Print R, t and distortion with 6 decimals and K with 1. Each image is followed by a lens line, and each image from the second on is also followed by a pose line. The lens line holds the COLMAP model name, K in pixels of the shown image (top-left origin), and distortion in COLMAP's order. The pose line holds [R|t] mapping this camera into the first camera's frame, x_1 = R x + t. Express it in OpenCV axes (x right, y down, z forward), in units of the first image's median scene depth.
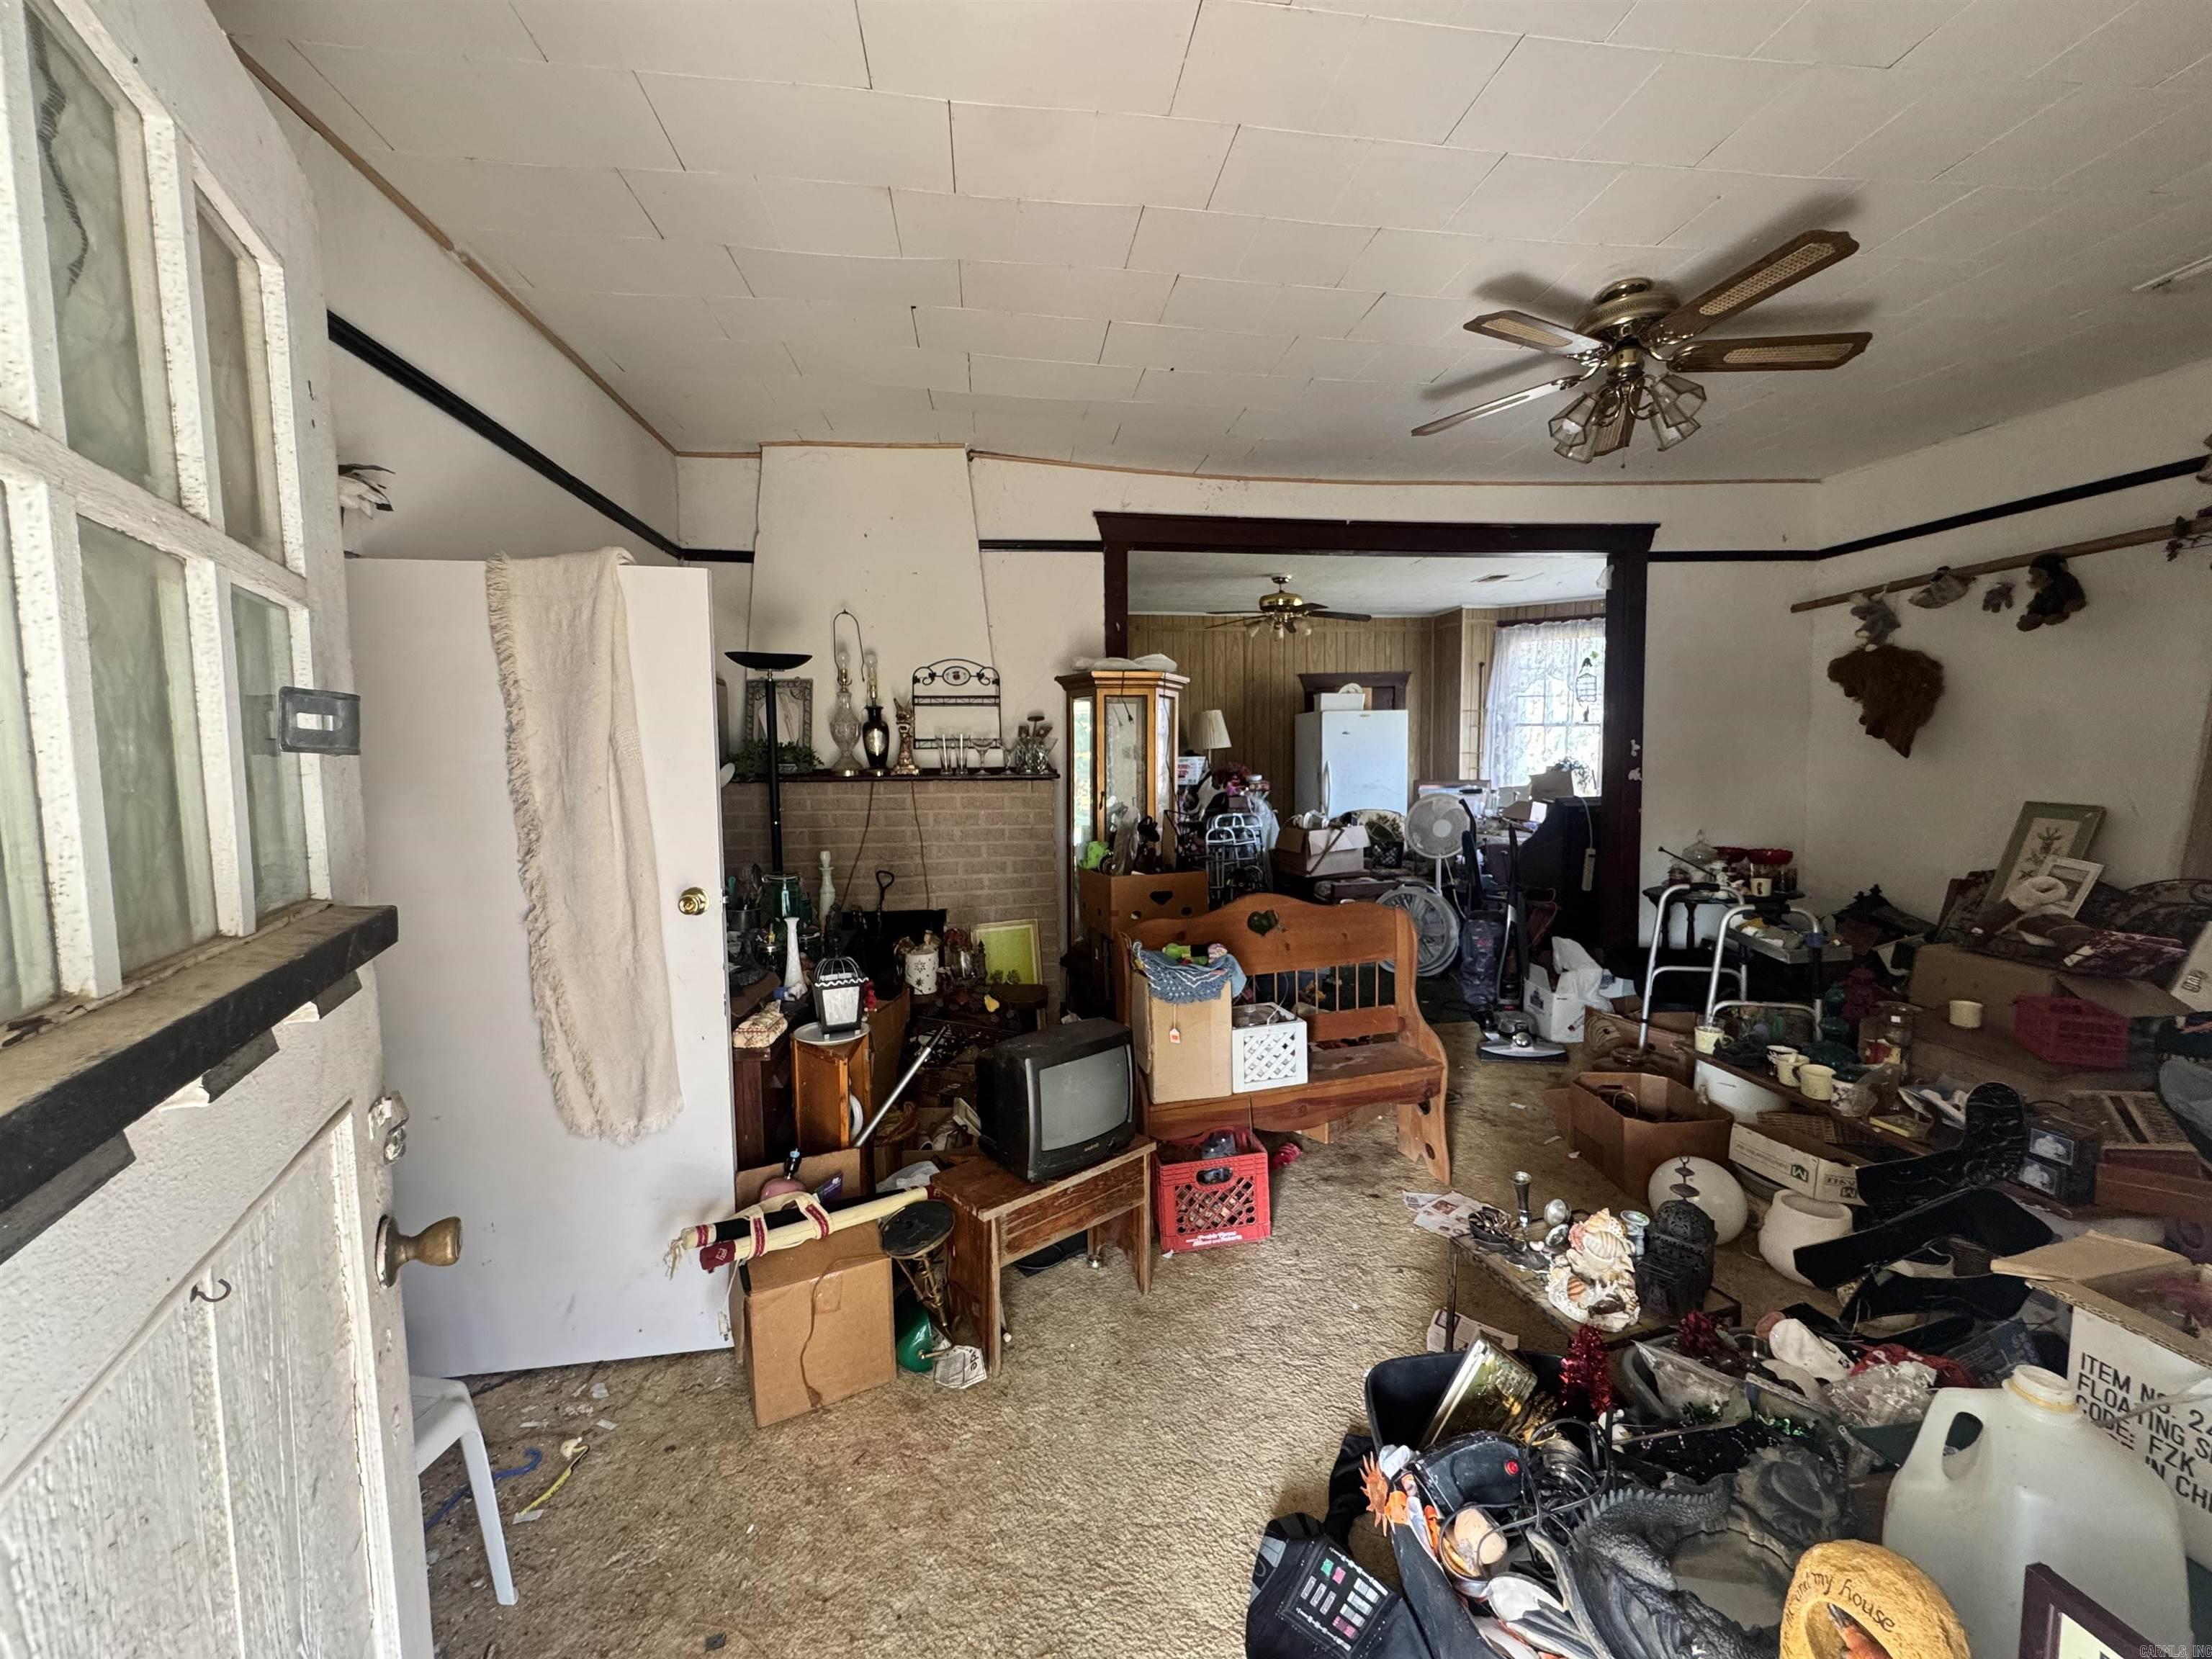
lens RADIAL K [[888.5, 0, 1101.7], [0, 888.5, 833.4], [0, 0, 1]] dist [-0.001874, -0.000101]
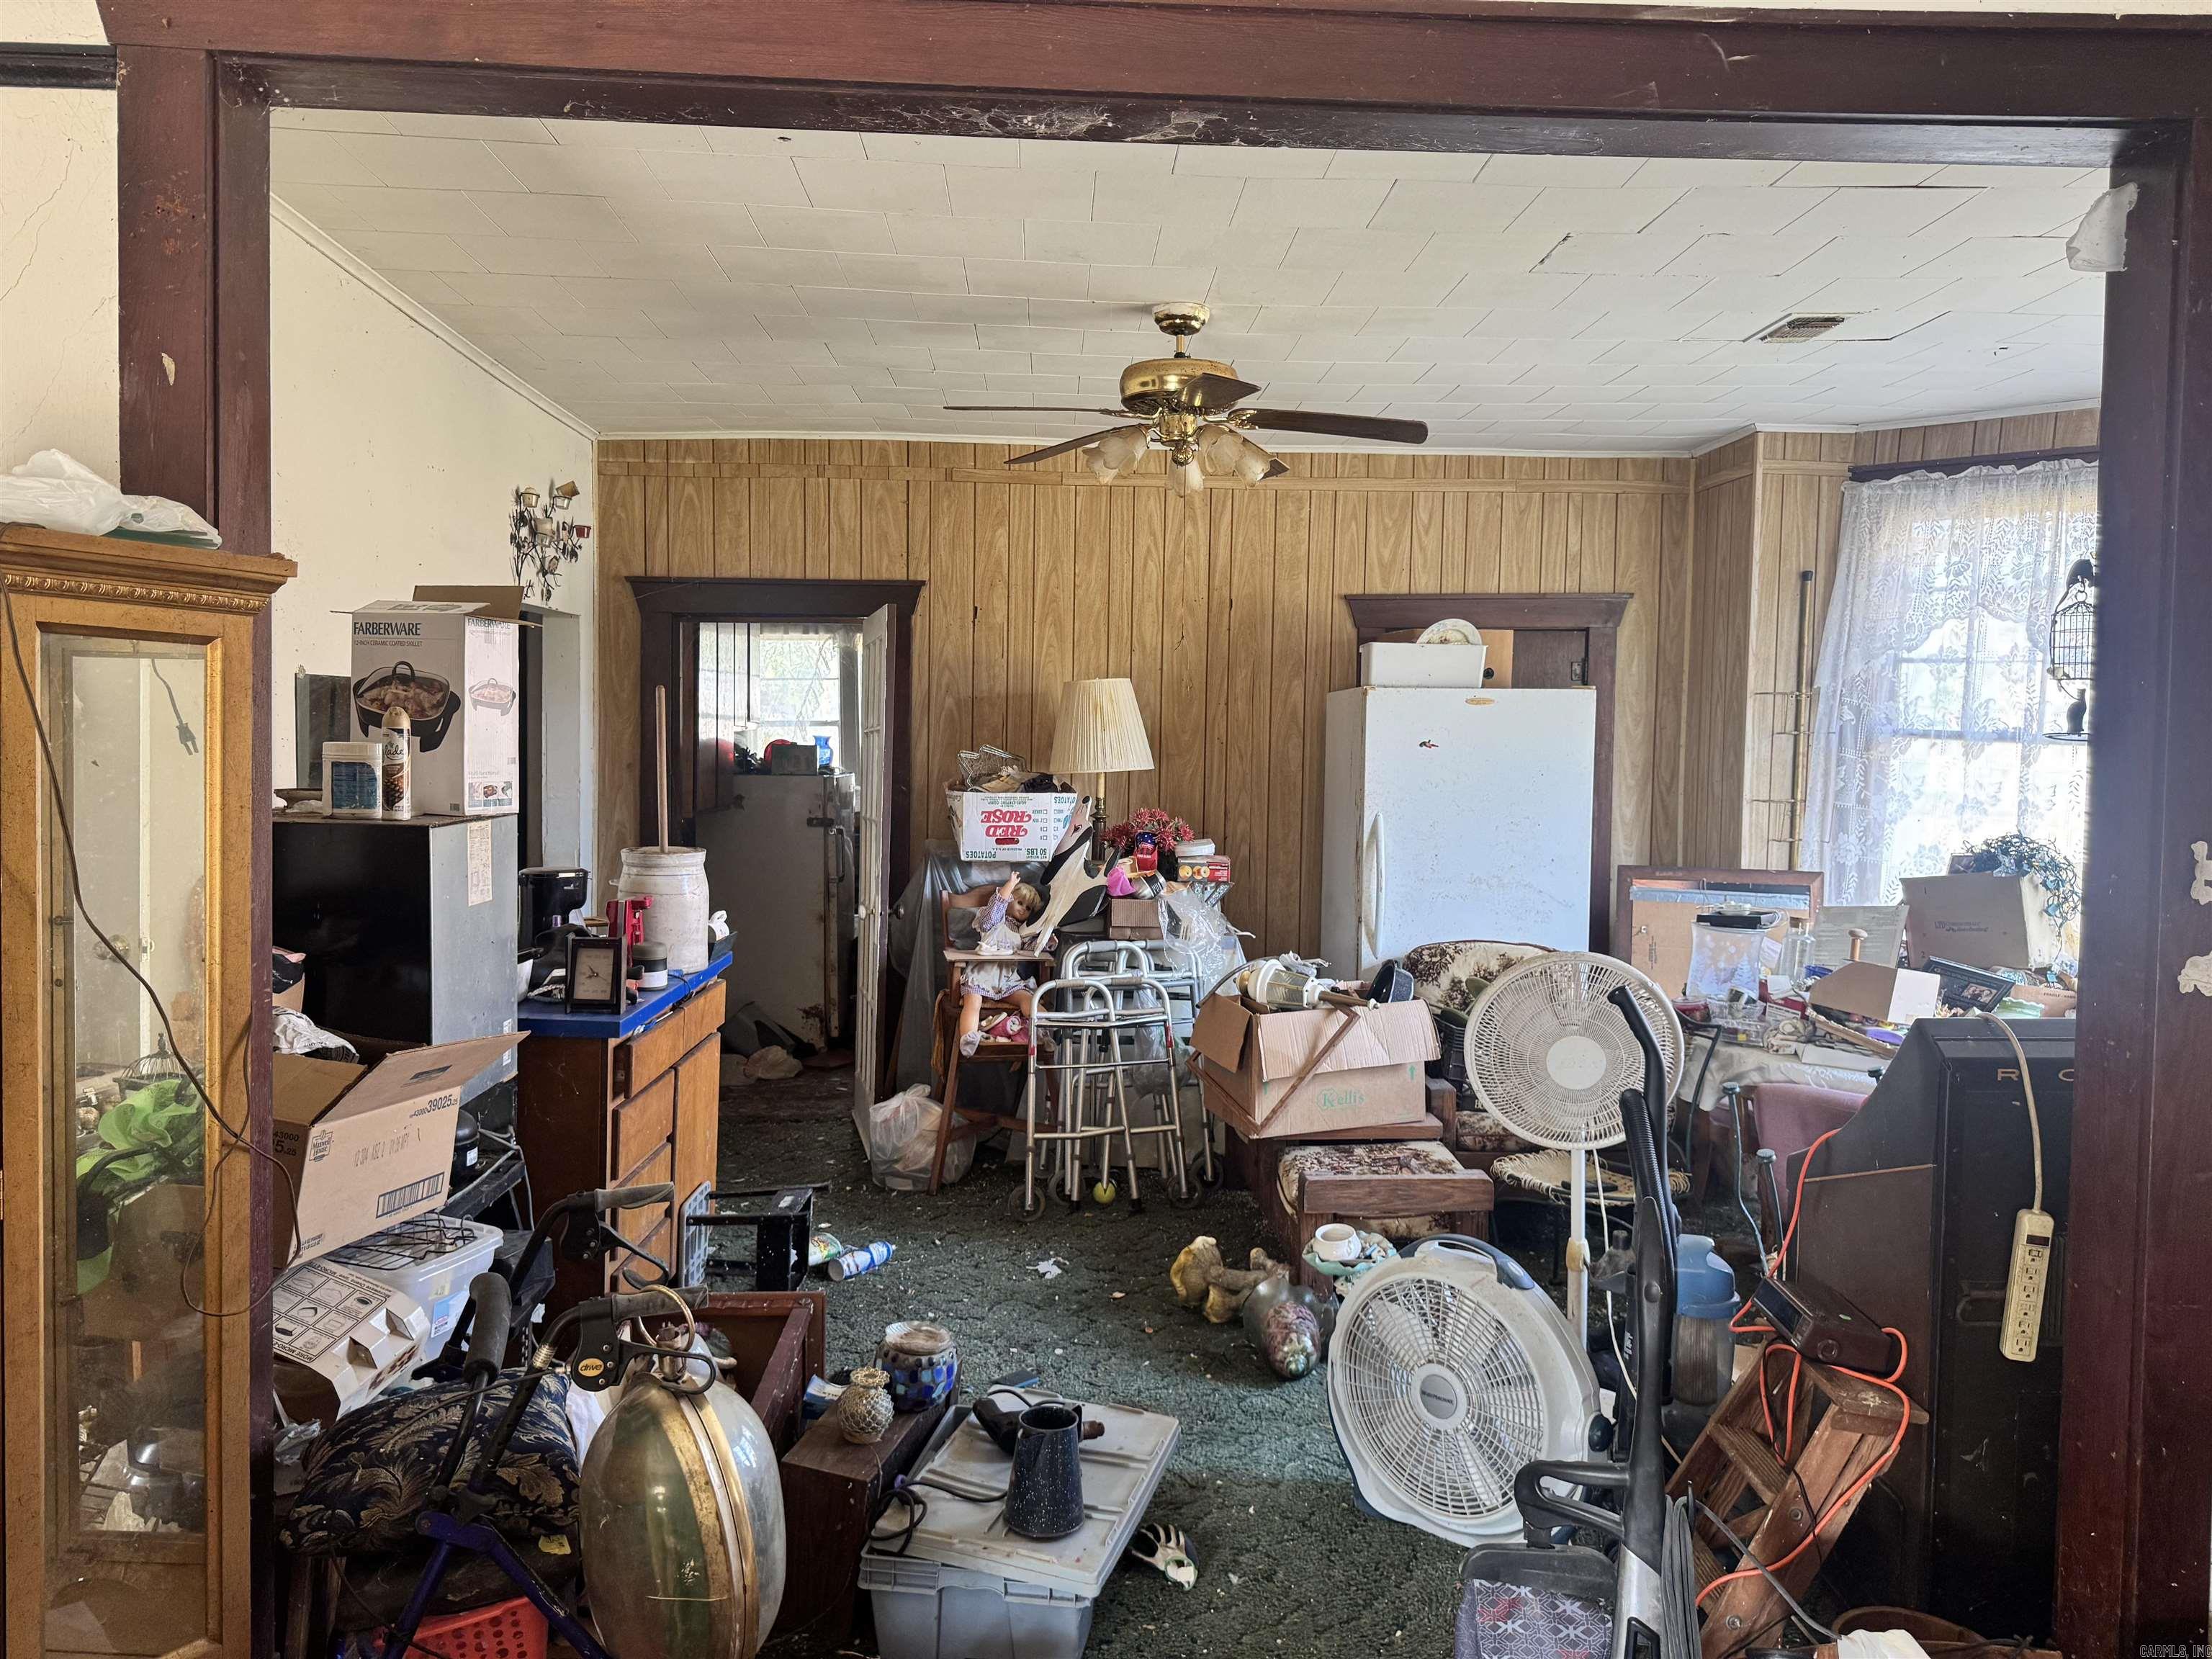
lens RADIAL K [[1584.1, 0, 1088.1], [0, 1584.1, 833.3], [0, 0, 1]] dist [0.053526, -0.069714]
pose [[0.996265, 0.033711, -0.079499, 0.342942], [-0.036205, 0.998890, -0.030145, -0.088843], [0.078395, 0.032910, 0.996379, 0.552045]]
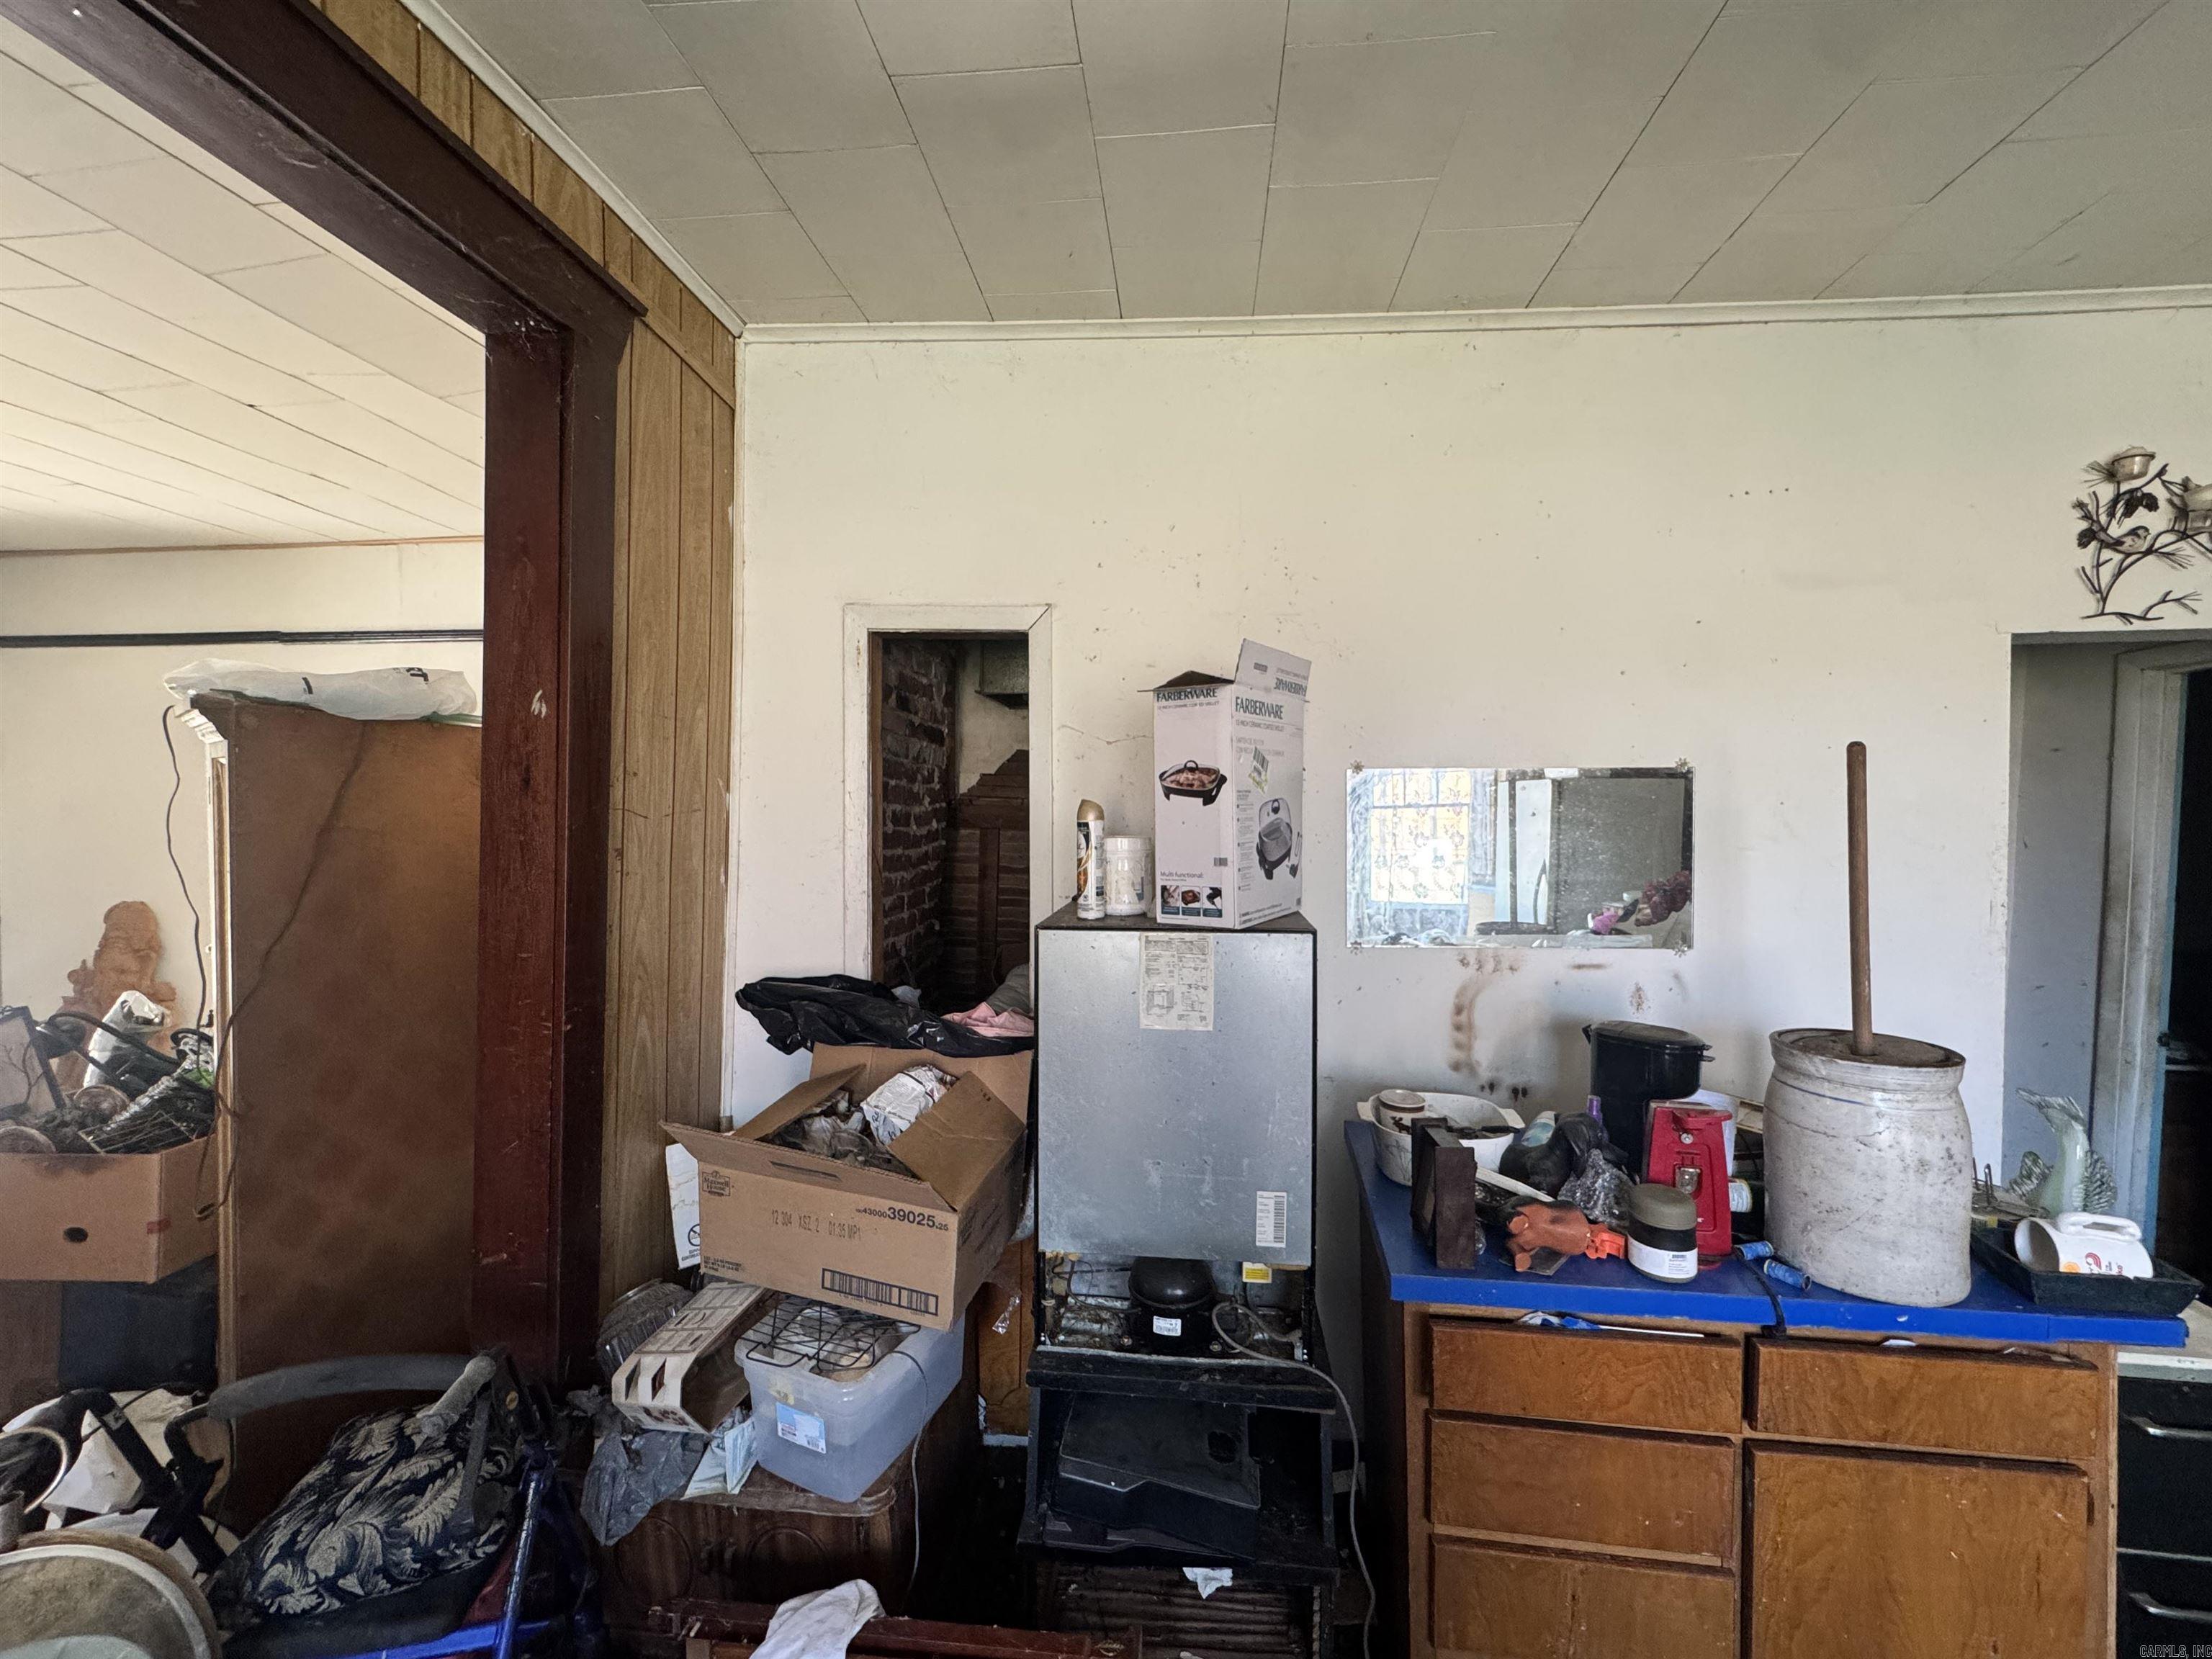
lens RADIAL K [[888.5, 0, 1112.3], [0, 888.5, 834.4], [0, 0, 1]] dist [-0.001874, -0.000101]
pose [[-0.214521, 0.031605, -0.976208, 0.343045], [-0.093400, 0.994232, 0.052713, -0.167235], [0.972243, 0.102485, -0.210332, 1.388396]]
